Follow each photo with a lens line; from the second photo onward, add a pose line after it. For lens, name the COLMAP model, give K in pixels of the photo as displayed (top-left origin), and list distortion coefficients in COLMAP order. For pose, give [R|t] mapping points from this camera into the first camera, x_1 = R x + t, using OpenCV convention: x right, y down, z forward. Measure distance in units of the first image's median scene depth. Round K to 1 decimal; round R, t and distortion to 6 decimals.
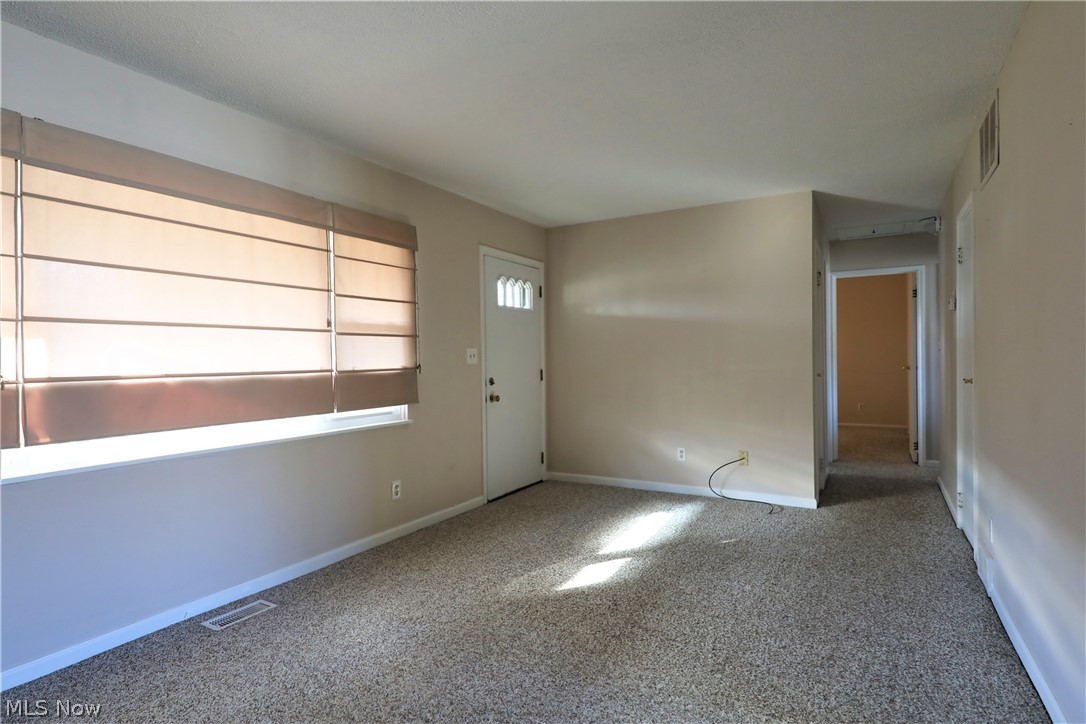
lens RADIAL K [[567.9, 0, 546.2], [0, 567.9, 362.4], [0, 0, 1]] dist [0.013487, -0.006720]
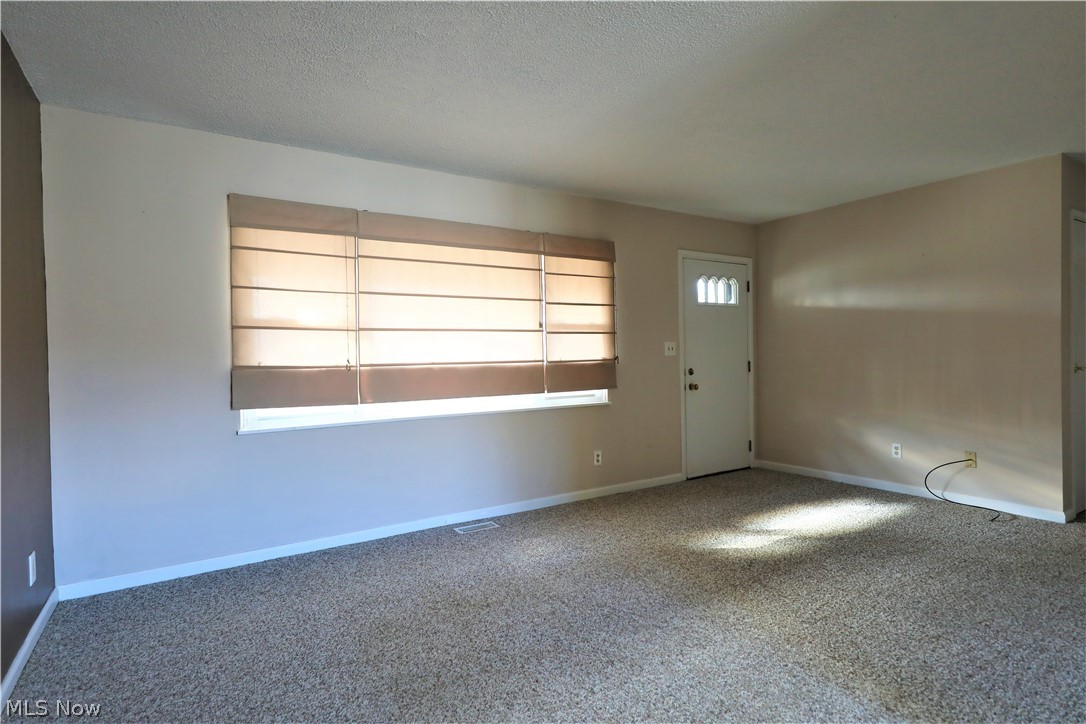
lens RADIAL K [[567.9, 0, 547.3], [0, 567.9, 363.4], [0, 0, 1]] dist [0.013487, -0.006720]
pose [[0.889780, 0.004671, -0.456366, 0.230554], [0.002258, 0.999890, 0.014636, 0.001071], [0.456384, -0.014053, 0.889672, -0.164311]]
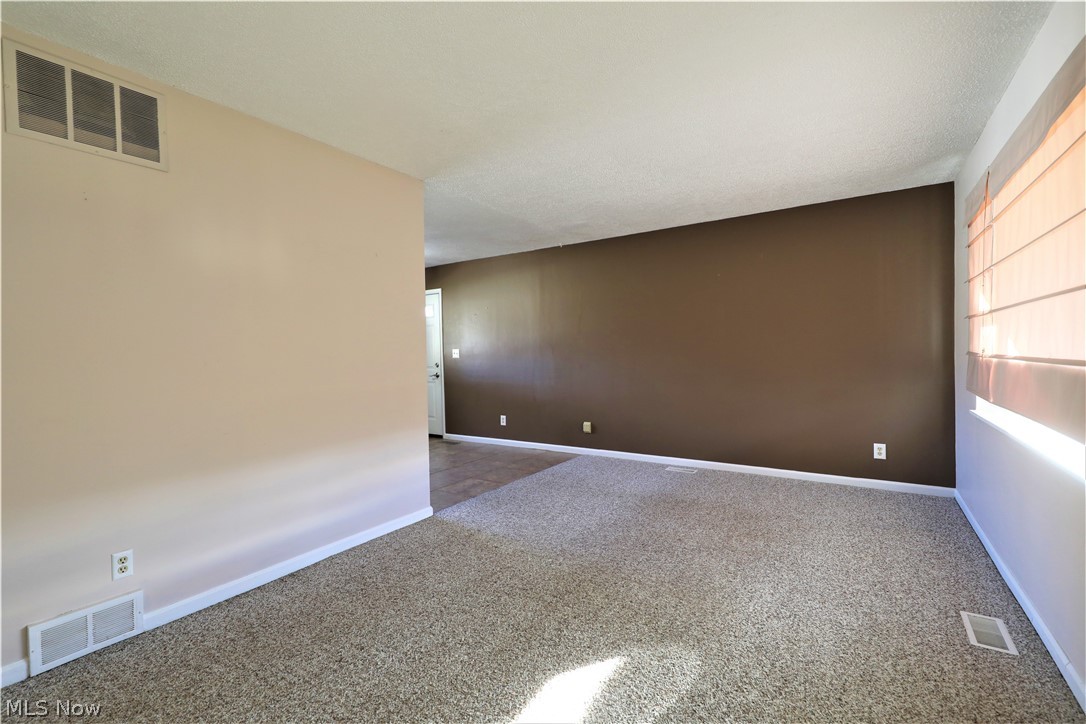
lens RADIAL K [[489.4, 0, 545.6], [0, 489.4, 356.9], [0, 0, 1]] dist [0.011889, -0.004144]
pose [[-0.997507, 0.031070, 0.063352, 0.066662], [0.032035, 0.999385, 0.014264, -0.011357], [-0.062870, 0.016257, -0.997889, 1.453826]]
